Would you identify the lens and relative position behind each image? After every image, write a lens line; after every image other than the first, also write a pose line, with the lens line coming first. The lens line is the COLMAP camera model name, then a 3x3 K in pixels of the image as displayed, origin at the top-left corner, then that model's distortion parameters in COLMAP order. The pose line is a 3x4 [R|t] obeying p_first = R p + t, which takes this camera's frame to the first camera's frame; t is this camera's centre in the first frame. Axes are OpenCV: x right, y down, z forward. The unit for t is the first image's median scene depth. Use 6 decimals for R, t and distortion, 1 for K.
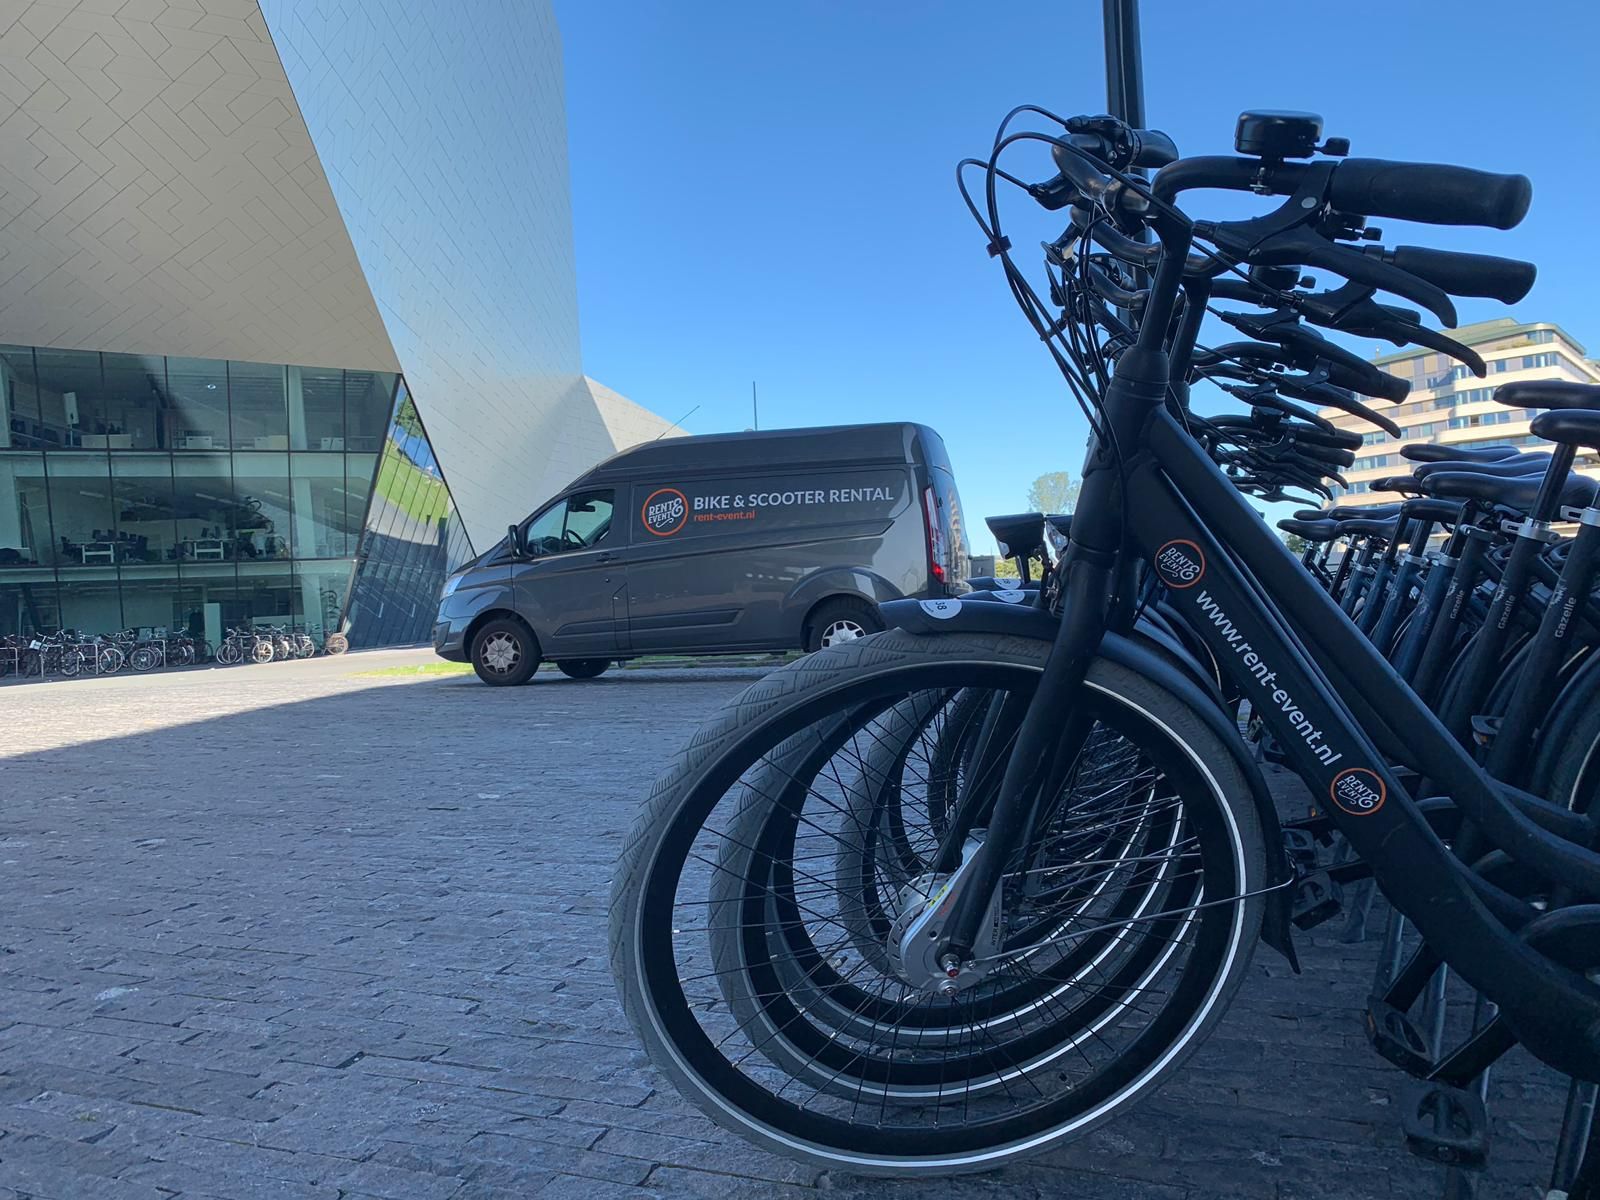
lens RADIAL K [[1217.4, 0, 782.6], [0, 1217.4, 591.7], [0, 0, 1]] dist [0.008810, -0.008347]
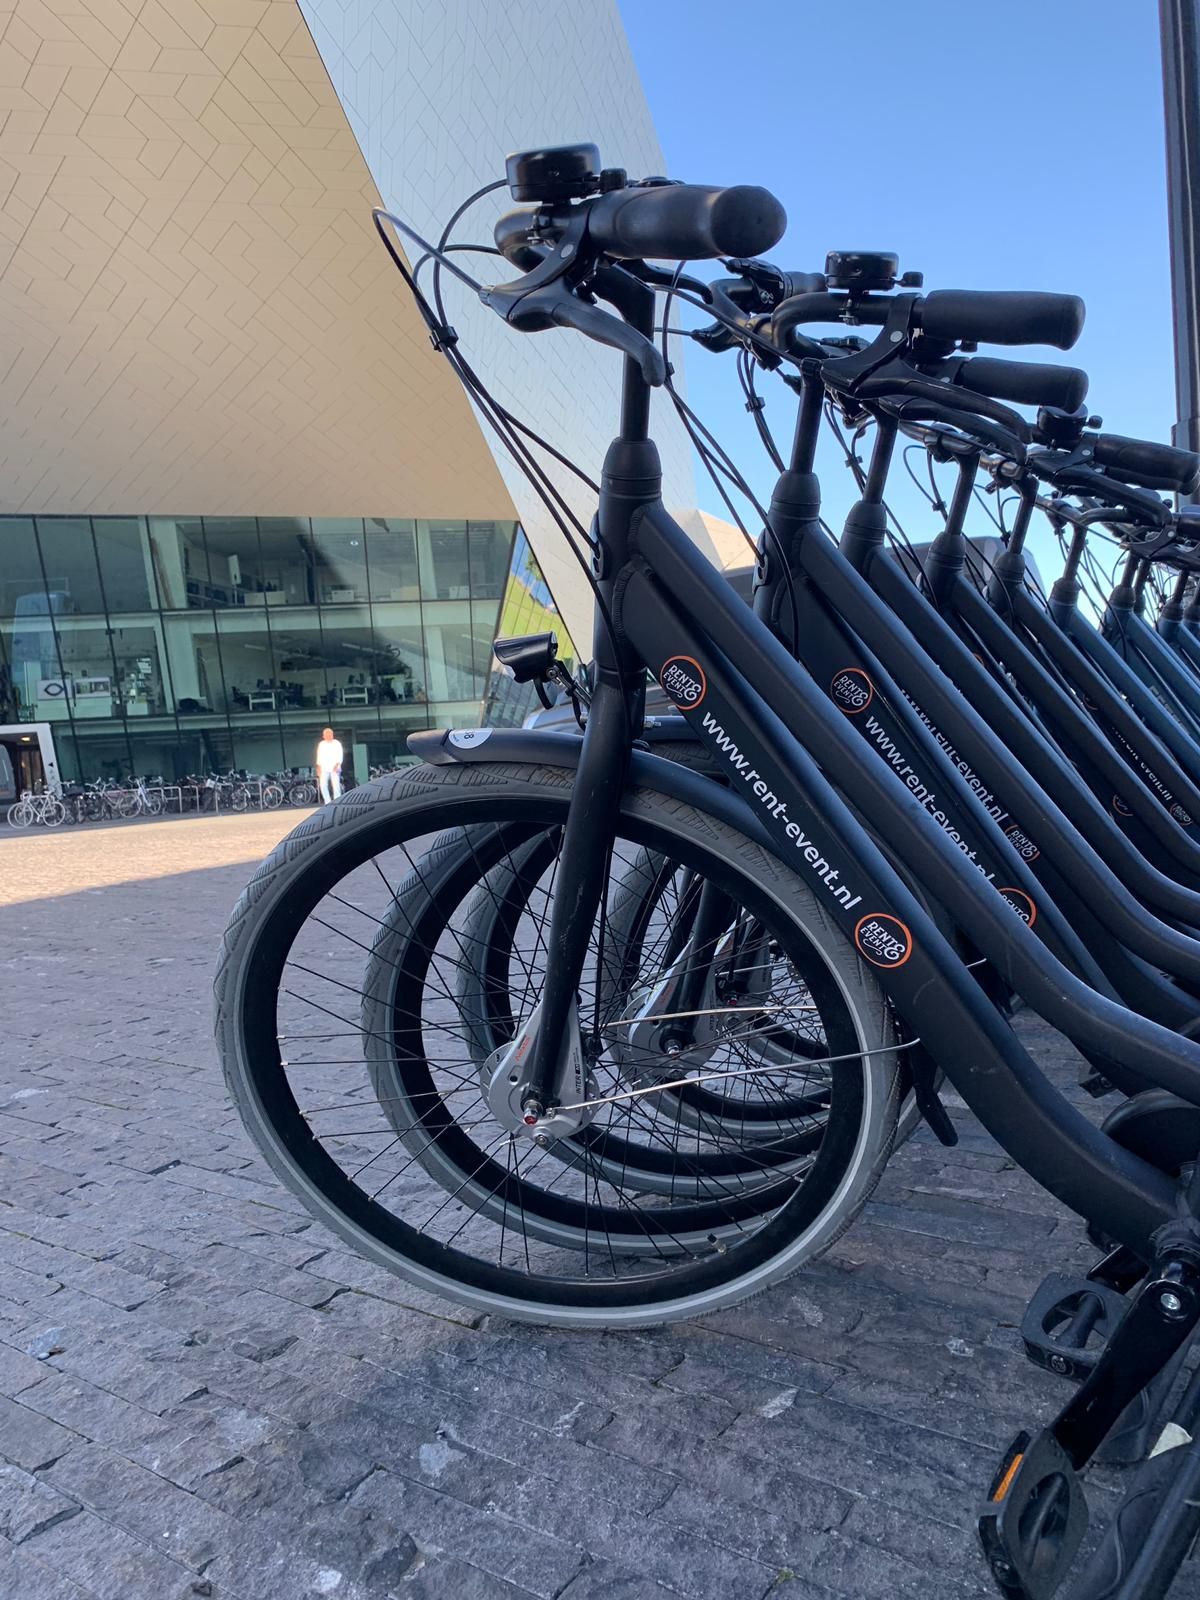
lens RADIAL K [[1217.4, 0, 641.6], [0, 1217.4, 778.8], [0, 0, 1]] dist [0.008810, -0.008347]
pose [[0.969843, -0.007740, -0.243608, 0.297539], [0.018108, 0.999022, 0.040349, 0.006436], [0.243058, -0.043543, 0.969034, 0.072157]]
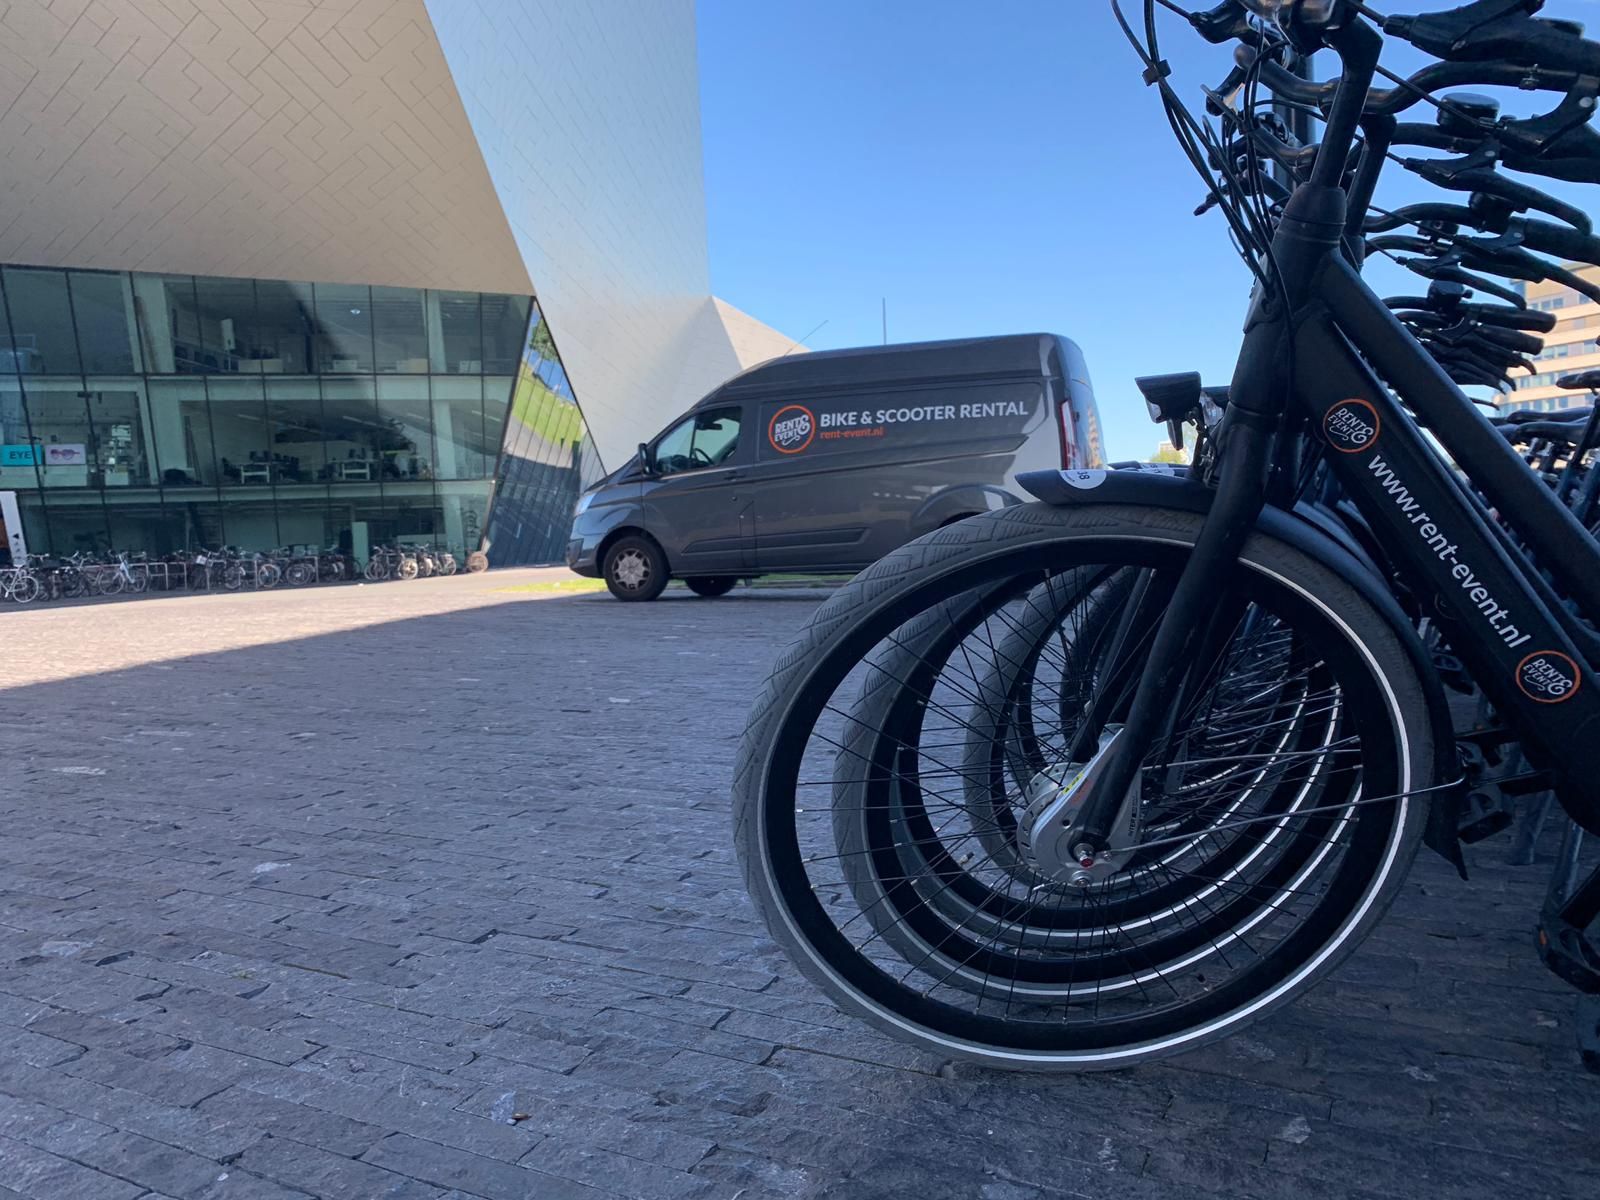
lens RADIAL K [[1217.4, 0, 773.5], [0, 1217.4, 593.6], [0, 0, 1]] dist [0.008810, -0.008347]
pose [[0.993700, 0.011793, -0.111447, -0.000471], [-0.004842, 0.998037, 0.062441, 0.027553], [0.111965, -0.061508, 0.991807, 0.021494]]
